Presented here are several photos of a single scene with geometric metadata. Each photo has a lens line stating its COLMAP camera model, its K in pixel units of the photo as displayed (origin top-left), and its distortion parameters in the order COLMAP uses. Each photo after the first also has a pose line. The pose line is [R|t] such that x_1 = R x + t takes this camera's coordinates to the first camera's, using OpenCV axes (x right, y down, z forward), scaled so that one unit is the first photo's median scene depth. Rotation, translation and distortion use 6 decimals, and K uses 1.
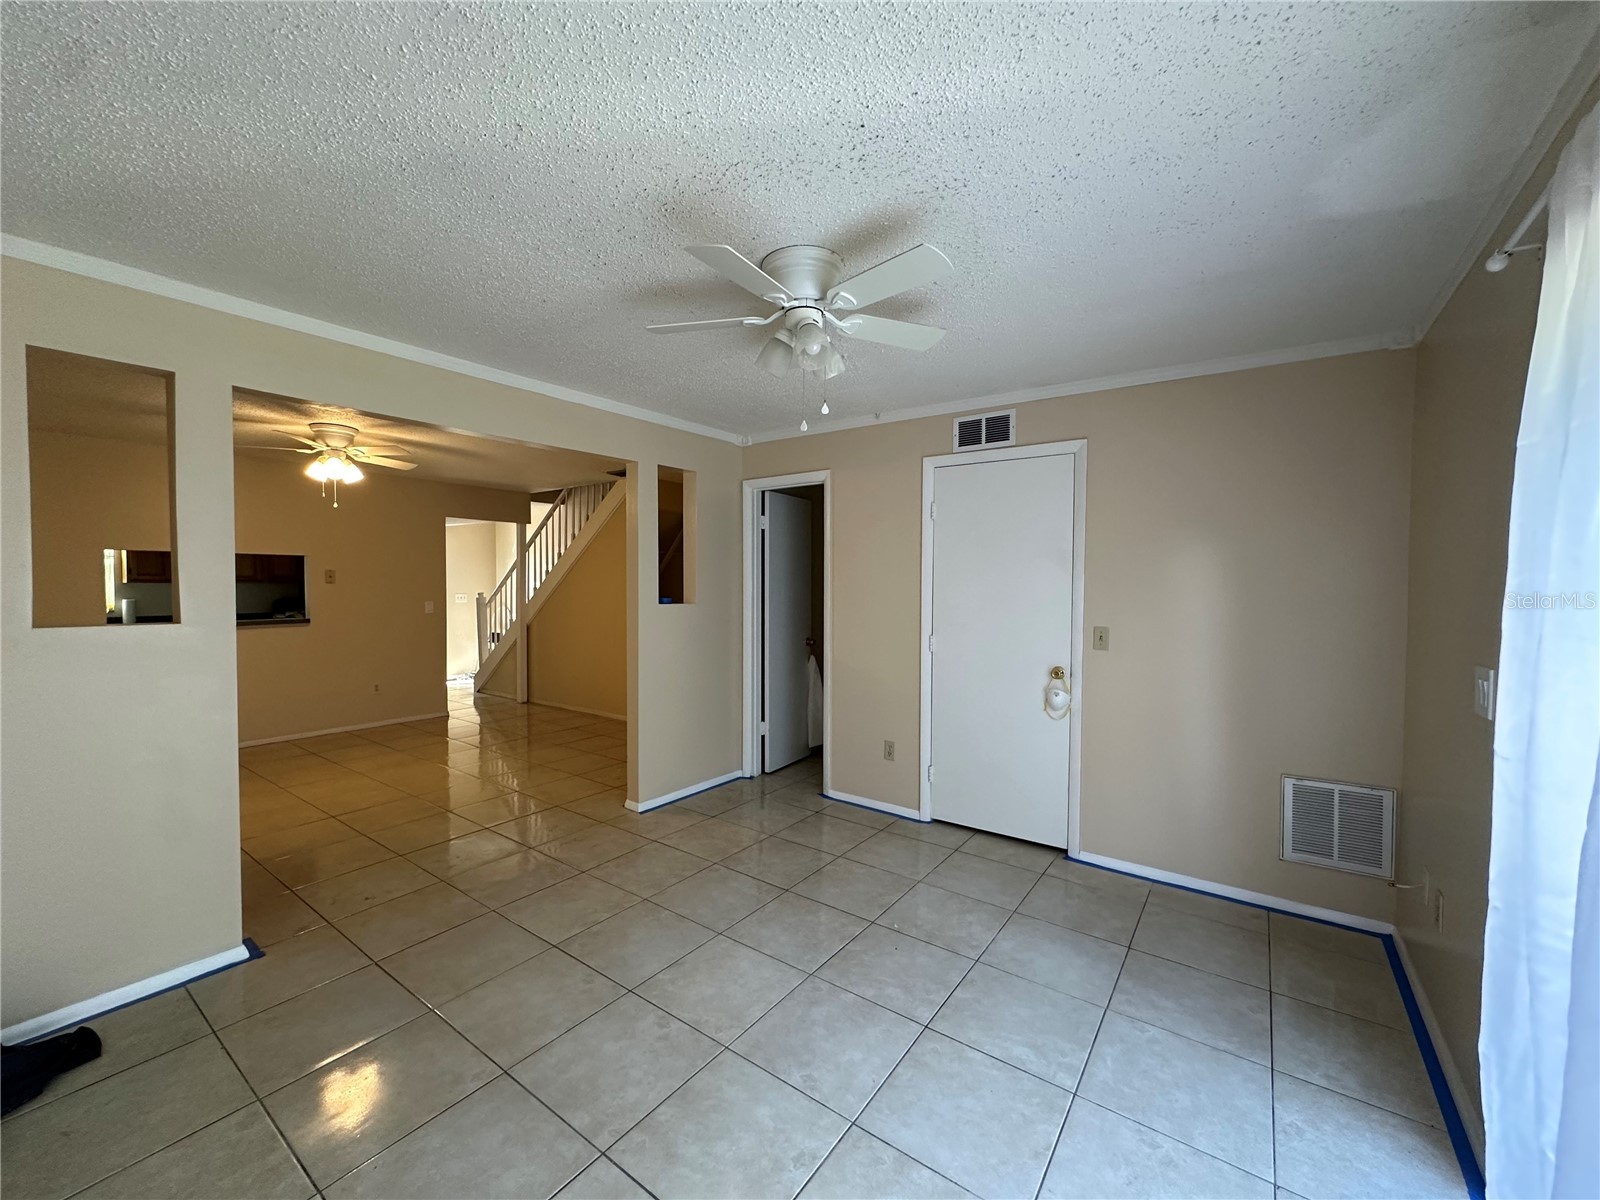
lens RADIAL K [[637.9, 0, 800.0], [0, 637.9, 600.0], [0, 0, 1]] dist [-0.002212, 0.000386]
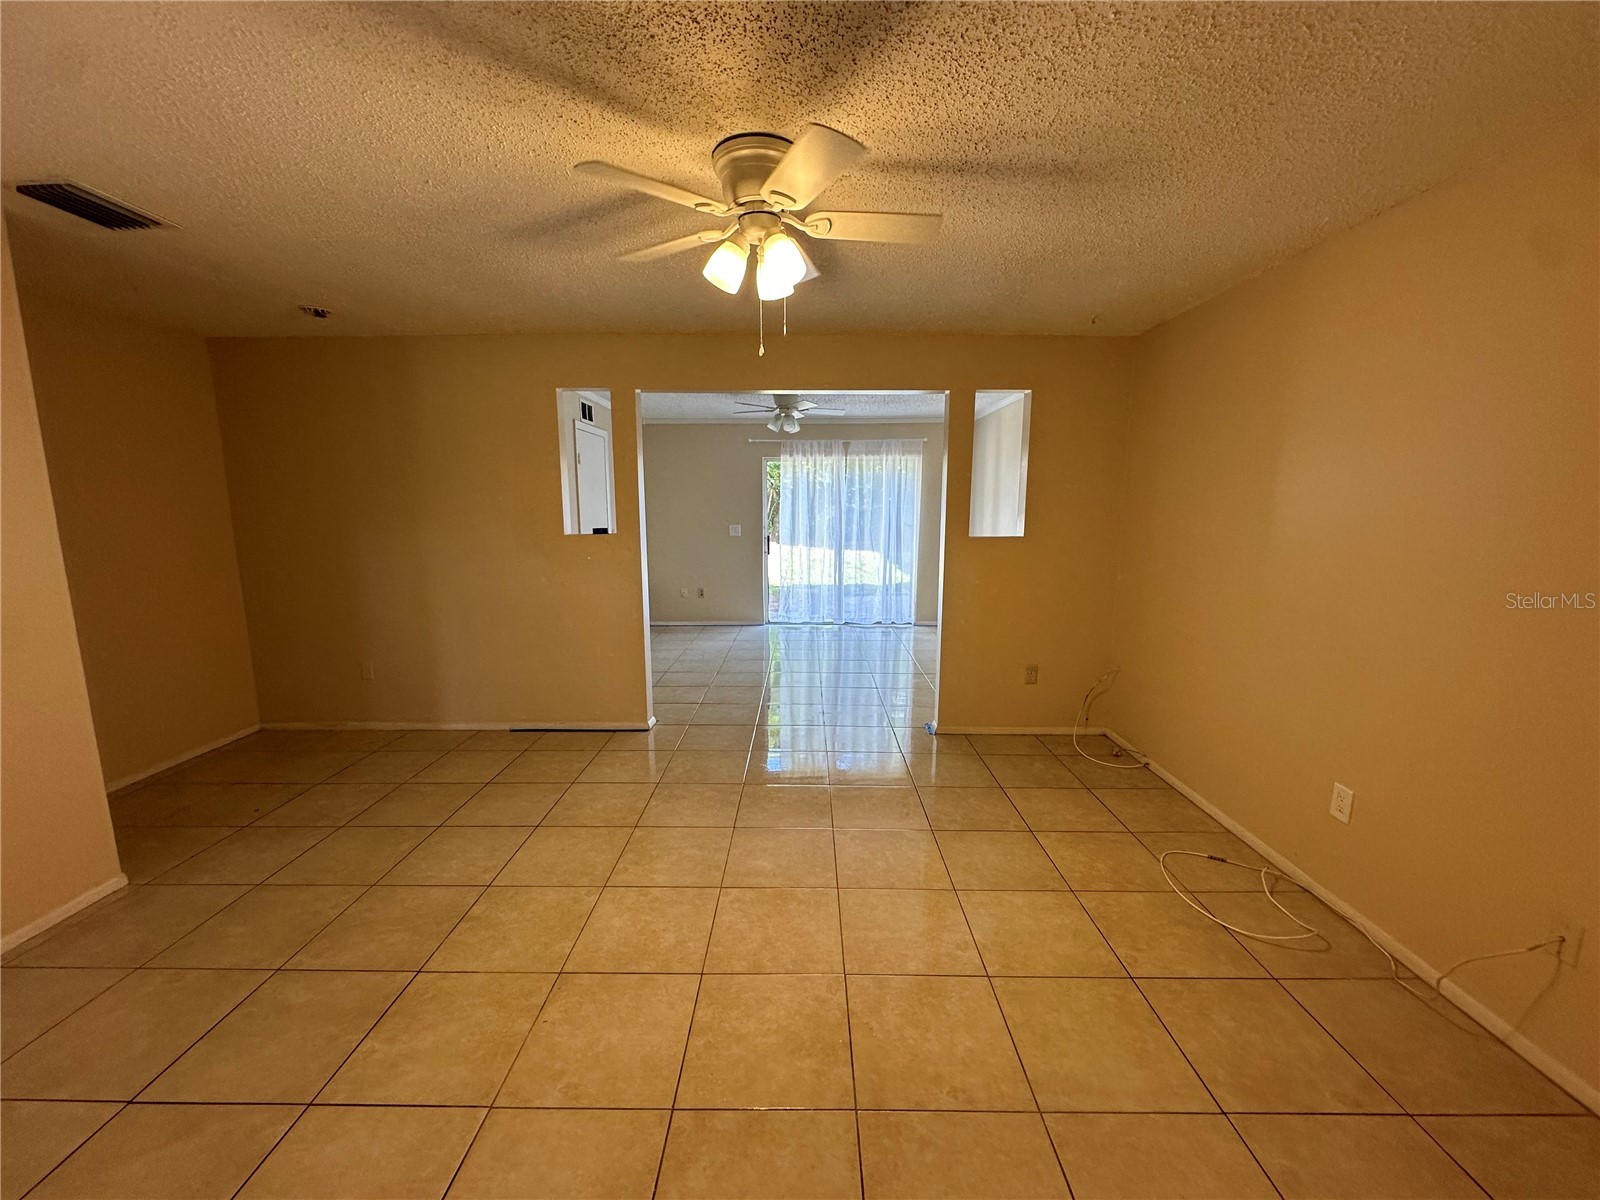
lens RADIAL K [[638.6, 0, 798.0], [0, 638.6, 595.1], [0, 0, 1]] dist [-0.000307, -0.000062]
pose [[-0.572137, -0.120816, 0.811211, -1.486520], [0.021157, 0.986587, 0.161857, -0.063797], [-0.819885, 0.109767, -0.561907, 1.639187]]
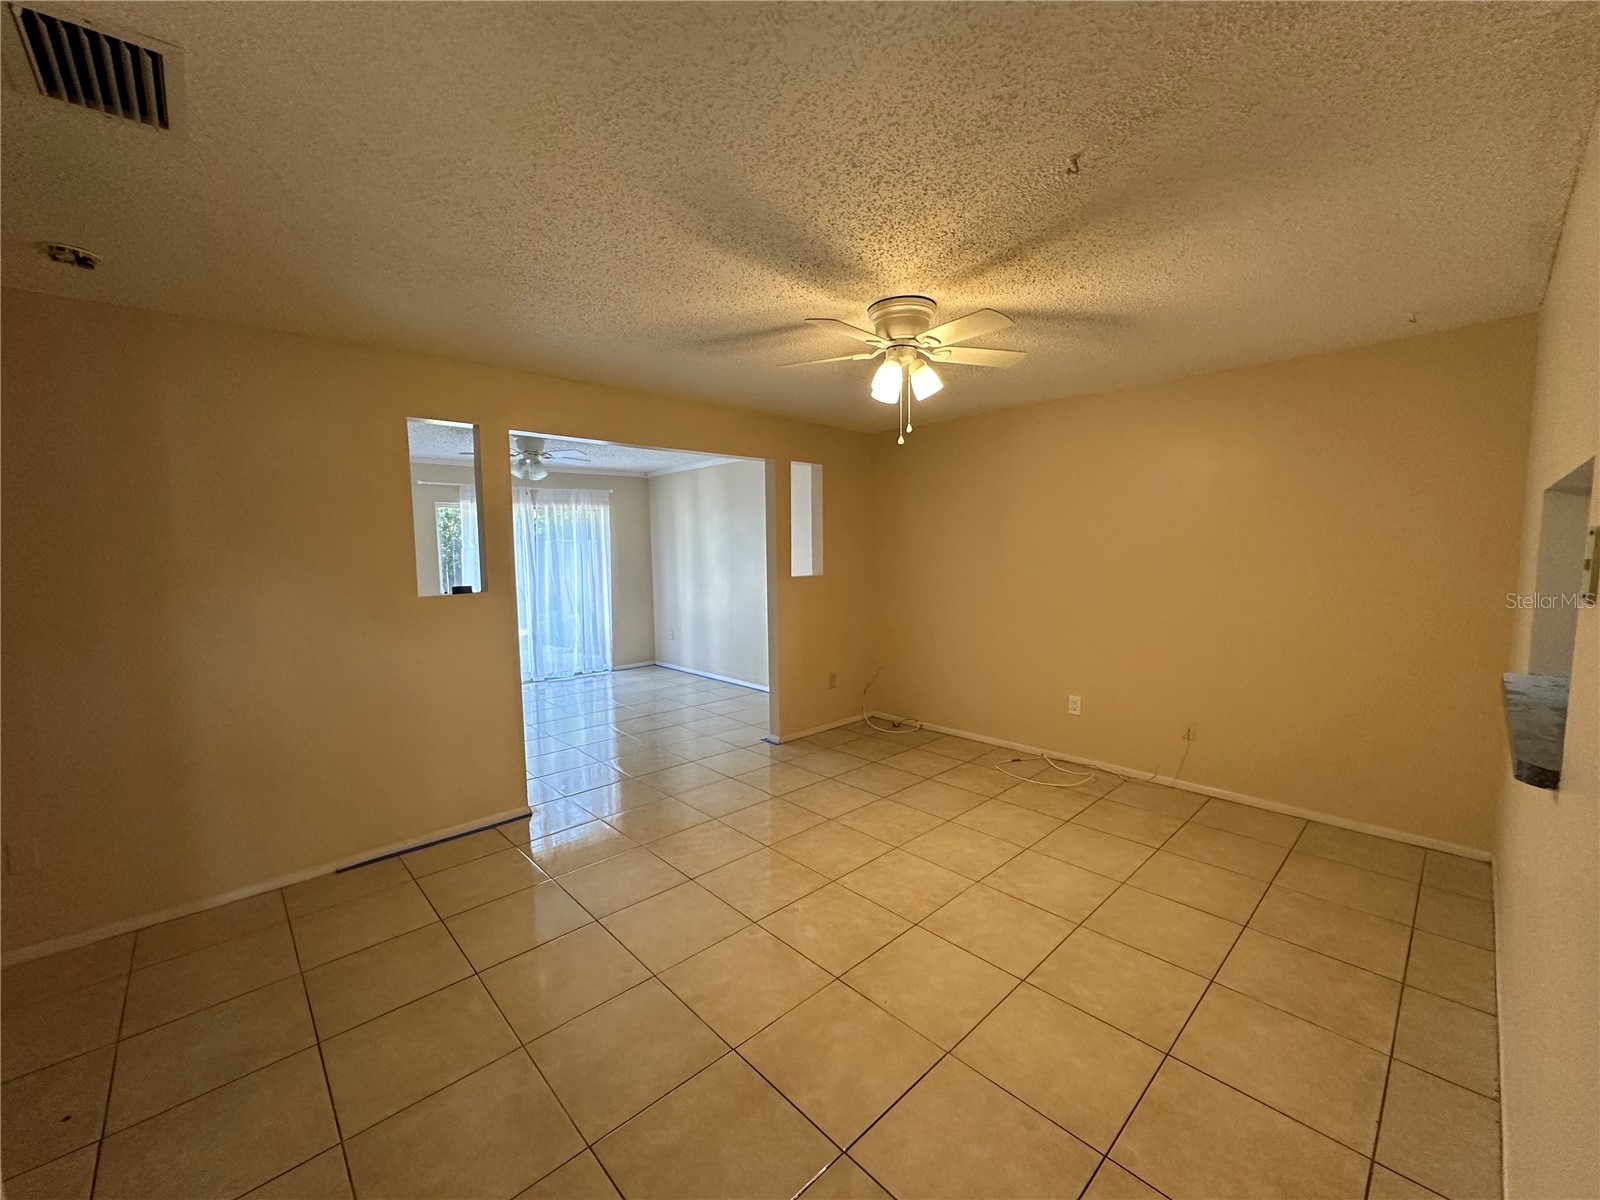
lens RADIAL K [[637.9, 0, 800.0], [0, 637.9, 600.0], [0, 0, 1]] dist [-0.002212, 0.000386]
pose [[-0.980402, -0.005321, 0.196934, -1.000463], [0.017161, 0.993529, 0.112275, -0.084012], [-0.196257, 0.113454, -0.973967, 2.132220]]
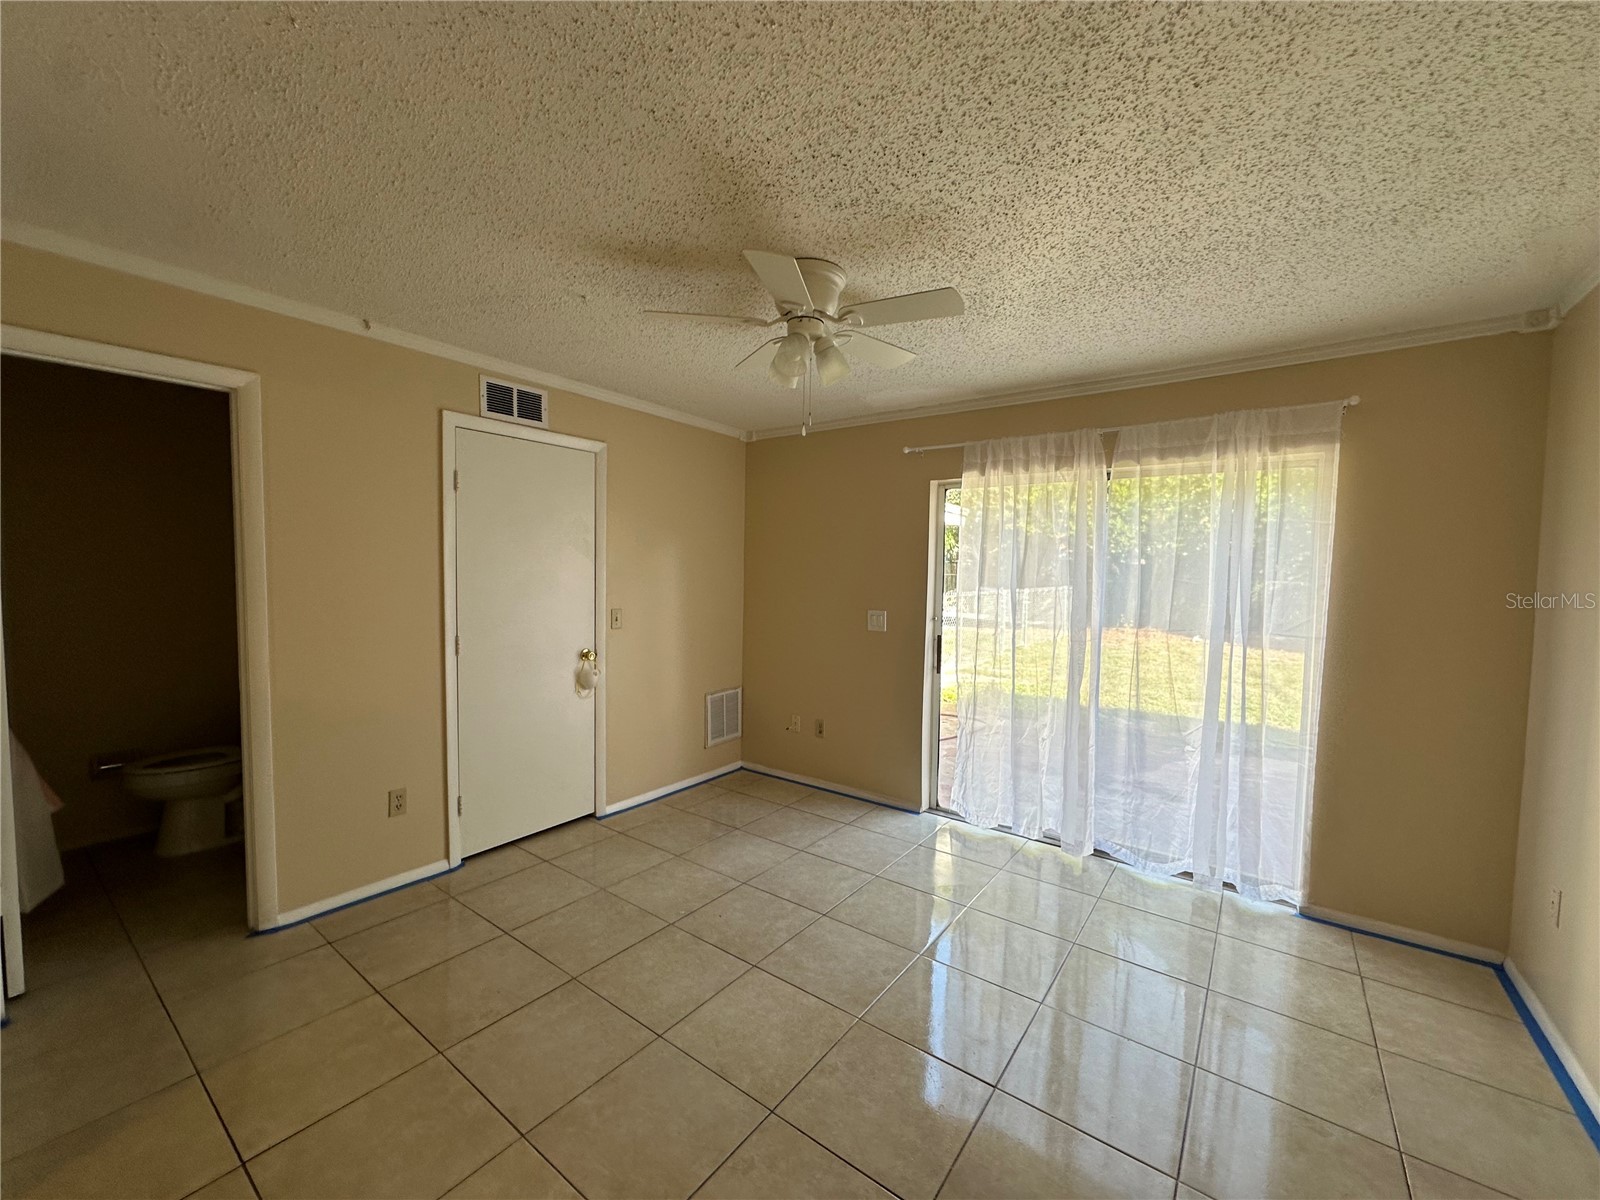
lens RADIAL K [[637.9, 0, 800.0], [0, 637.9, 600.0], [0, 0, 1]] dist [-0.002212, 0.000386]
pose [[0.013678, -0.054529, 0.998418, -0.673759], [0.010050, 0.998469, 0.054394, -0.033580], [-0.999856, 0.009290, 0.014205, 0.634491]]
